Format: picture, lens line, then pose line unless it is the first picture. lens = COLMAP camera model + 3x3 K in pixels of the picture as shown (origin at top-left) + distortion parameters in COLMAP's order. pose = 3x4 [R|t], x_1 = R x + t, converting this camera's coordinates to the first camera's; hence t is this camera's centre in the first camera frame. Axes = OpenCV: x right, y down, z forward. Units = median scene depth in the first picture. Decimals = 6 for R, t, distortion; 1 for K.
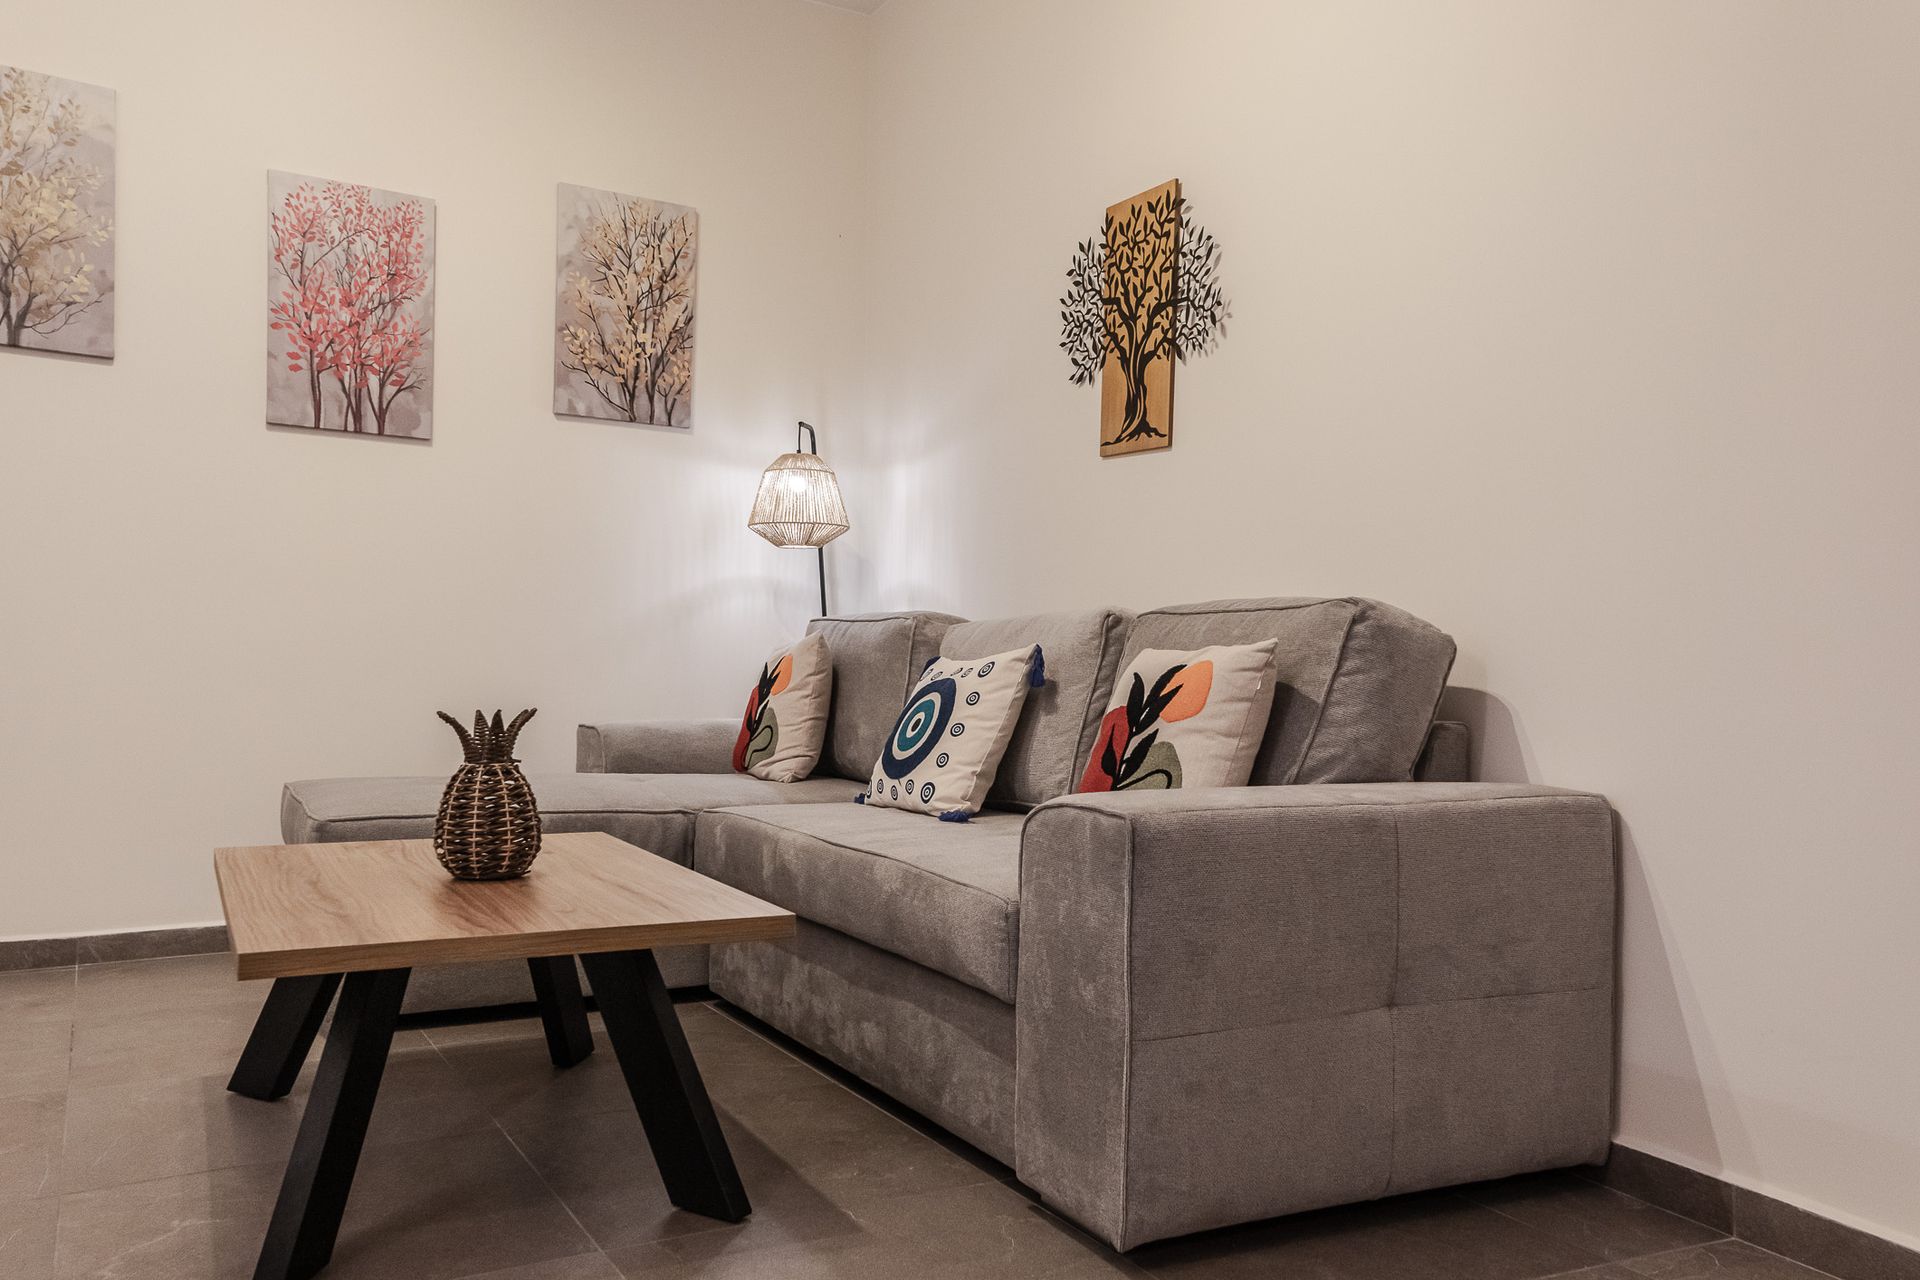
lens RADIAL K [[1531.1, 0, 962.6], [0, 1531.1, 681.1], [0, 0, 1]] dist [0.093417, 0.009970]
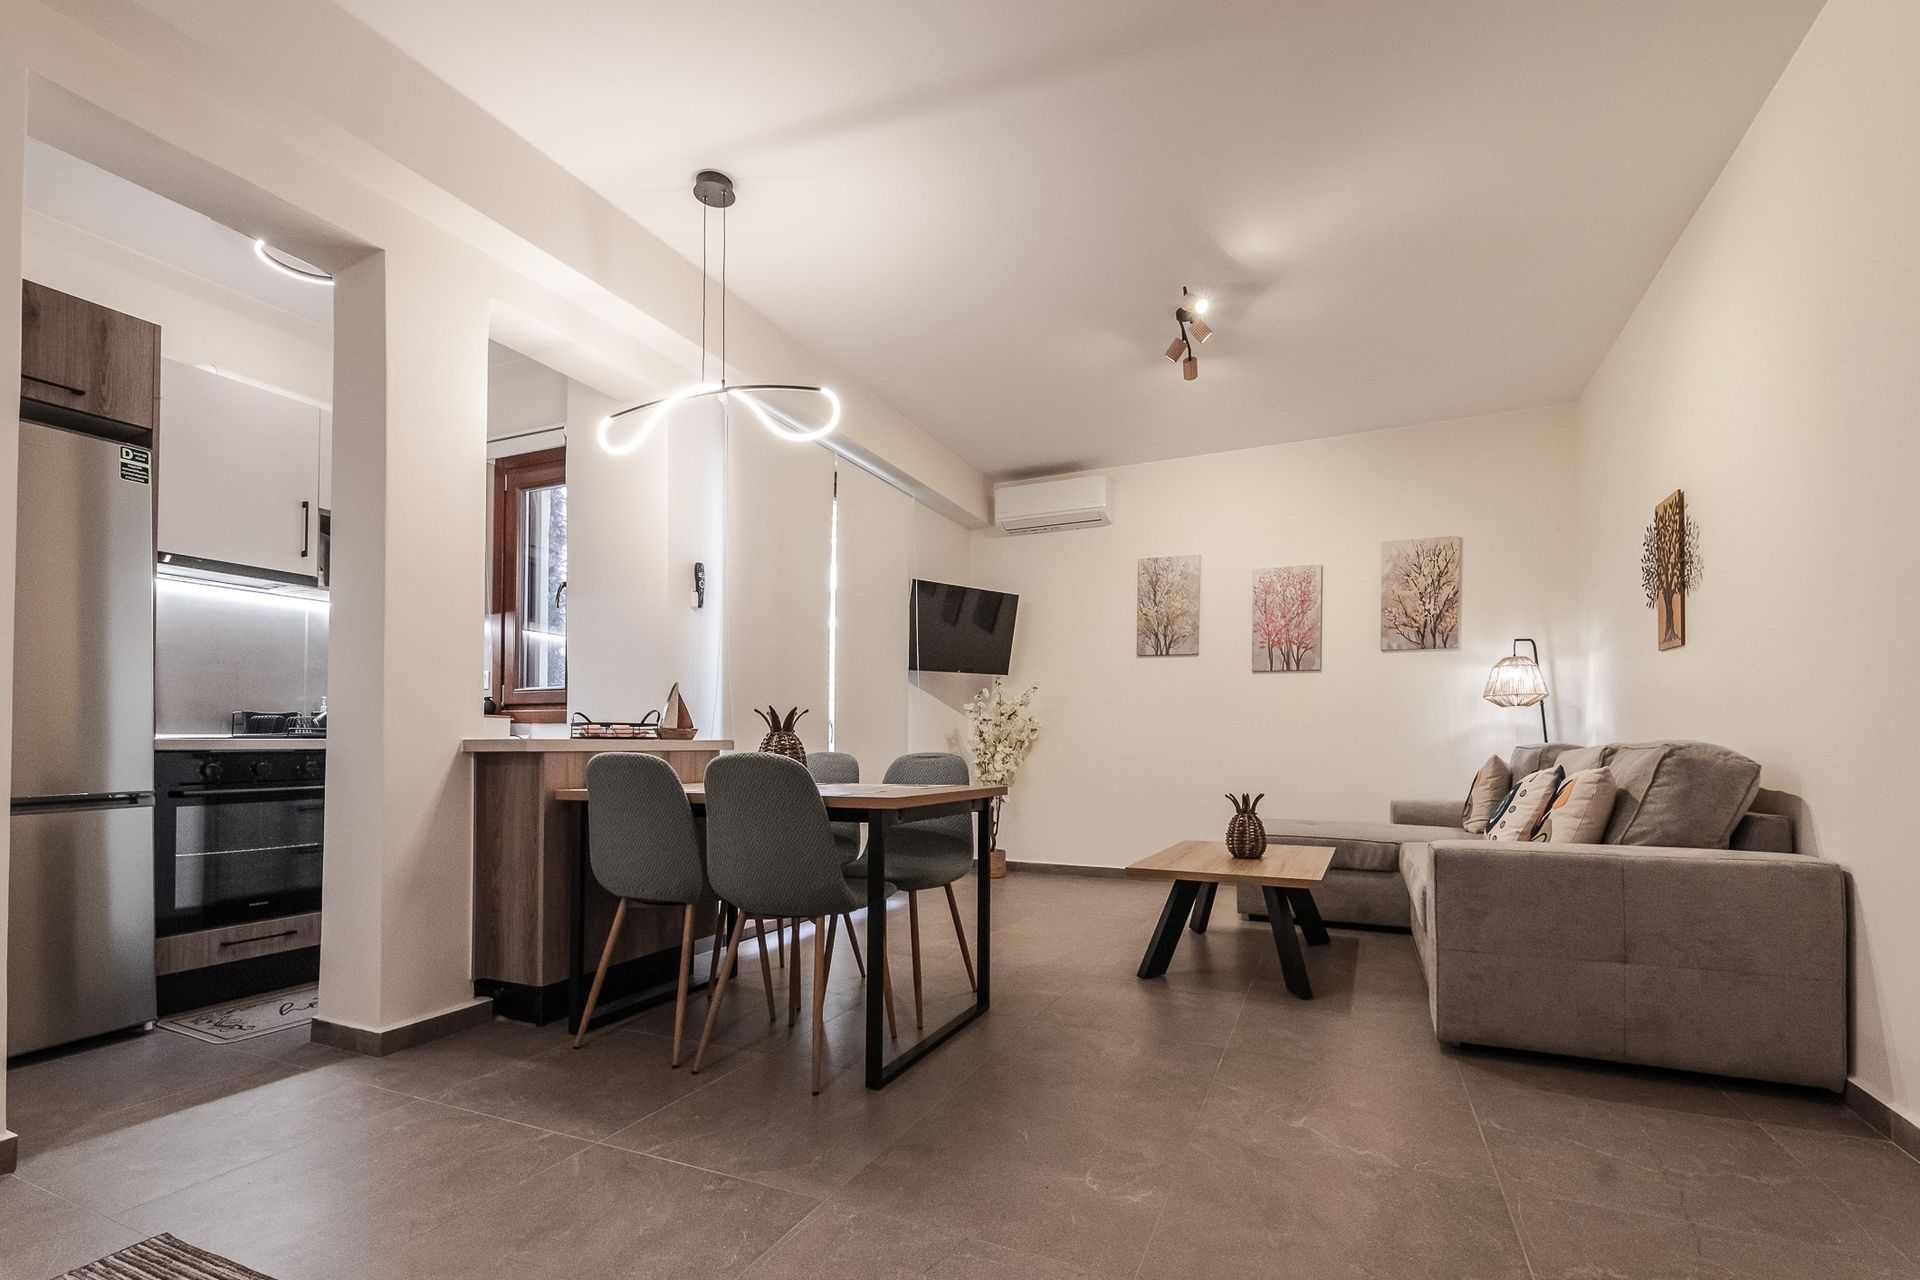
lens RADIAL K [[856.8, 0, 966.3], [0, 856.8, 733.4], [0, 0, 1]] dist [-0.002531, -0.000195]
pose [[0.603539, -0.028977, -0.796807, 0.359964], [-0.003019, 0.999249, -0.038626, -0.016098], [0.797328, 0.025718, 0.602998, -0.162648]]
